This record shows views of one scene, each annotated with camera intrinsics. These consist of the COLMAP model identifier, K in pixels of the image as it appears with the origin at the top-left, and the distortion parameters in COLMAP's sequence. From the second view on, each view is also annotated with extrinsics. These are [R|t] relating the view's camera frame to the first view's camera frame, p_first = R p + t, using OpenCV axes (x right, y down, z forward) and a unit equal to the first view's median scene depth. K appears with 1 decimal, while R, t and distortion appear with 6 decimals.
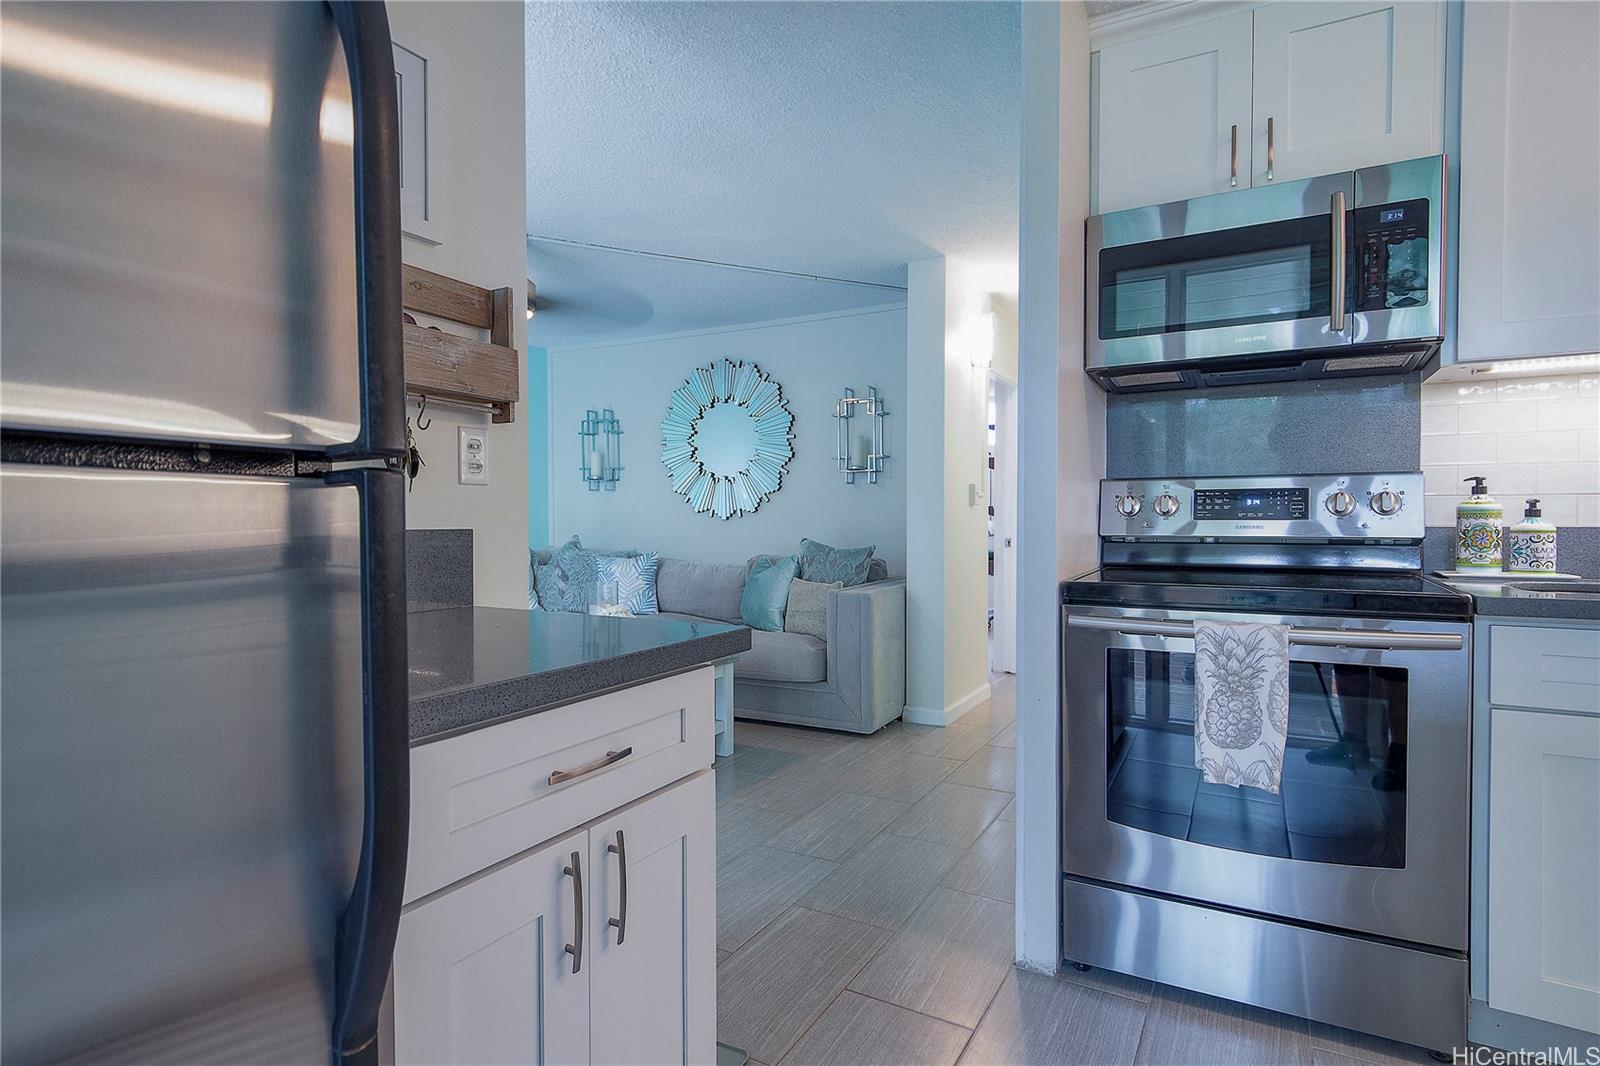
lens RADIAL K [[825.2, 0, 799.6], [0, 825.2, 533.9], [0, 0, 1]] dist [0.005497, 0.000197]
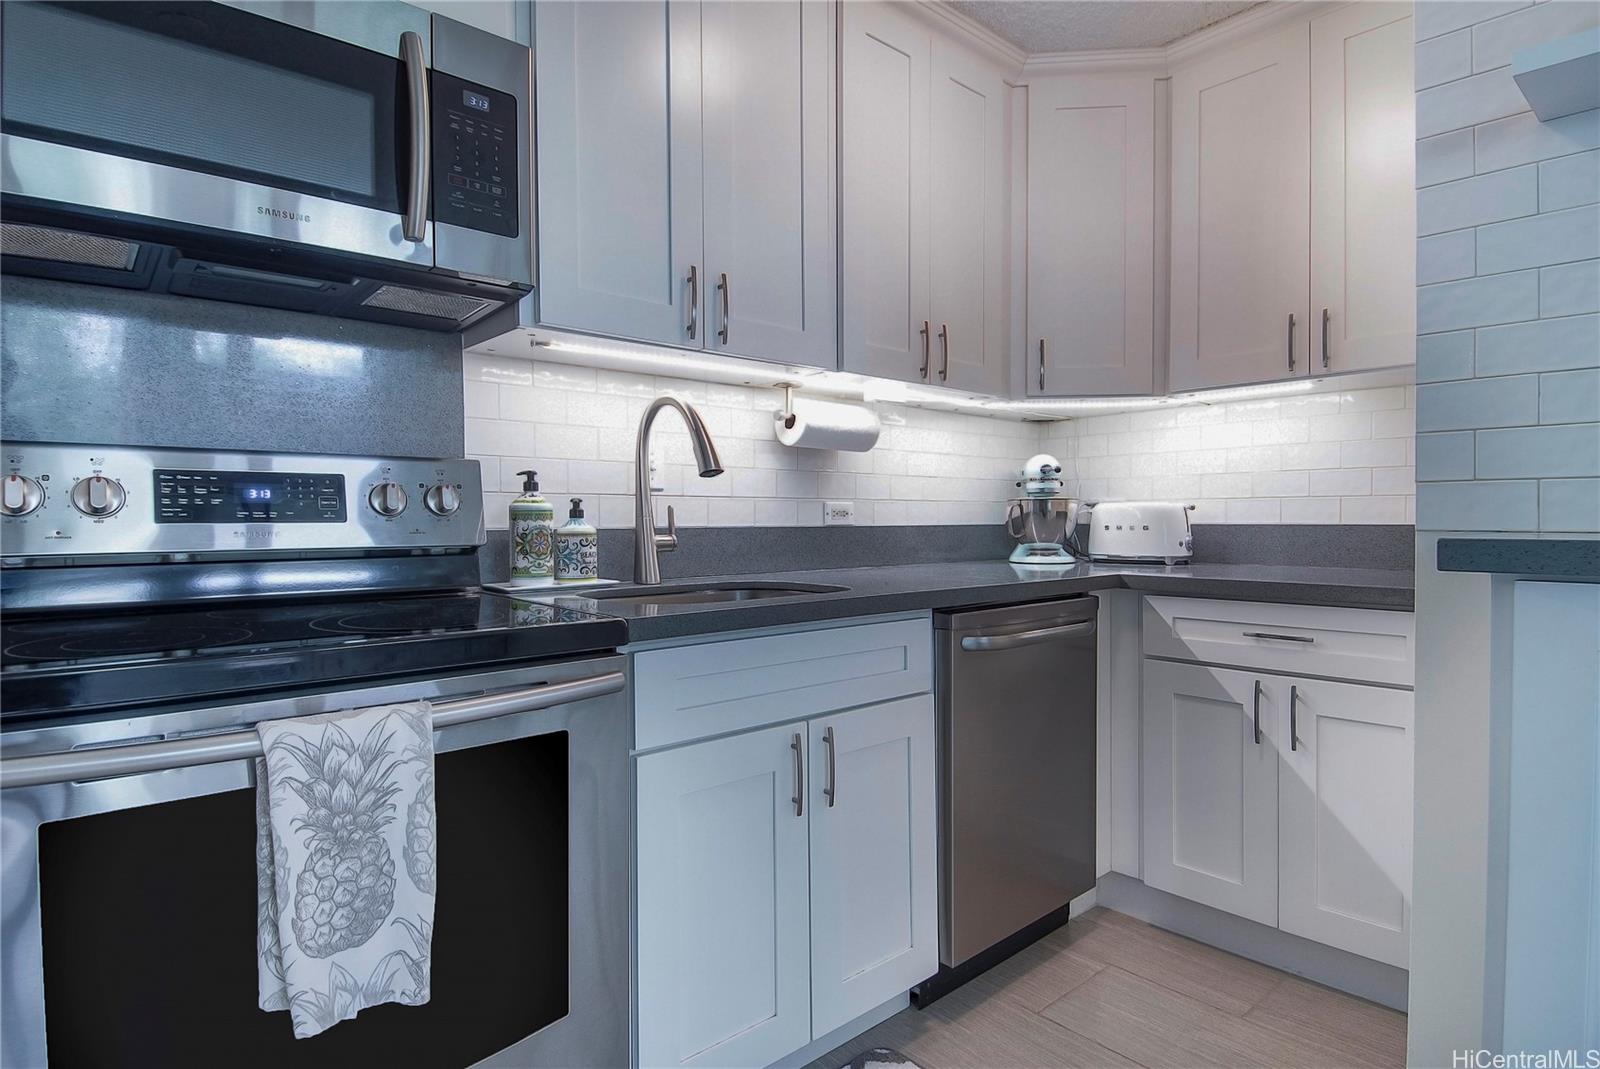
lens RADIAL K [[860.3, 0, 796.3], [0, 860.3, 537.2], [0, 0, 1]] dist [-0.001328, -0.002697]
pose [[0.354962, -0.018535, 0.934697, 0.098543], [0.021504, 0.999701, 0.011658, -0.005463], [-0.934633, 0.015962, 0.355255, 0.449892]]
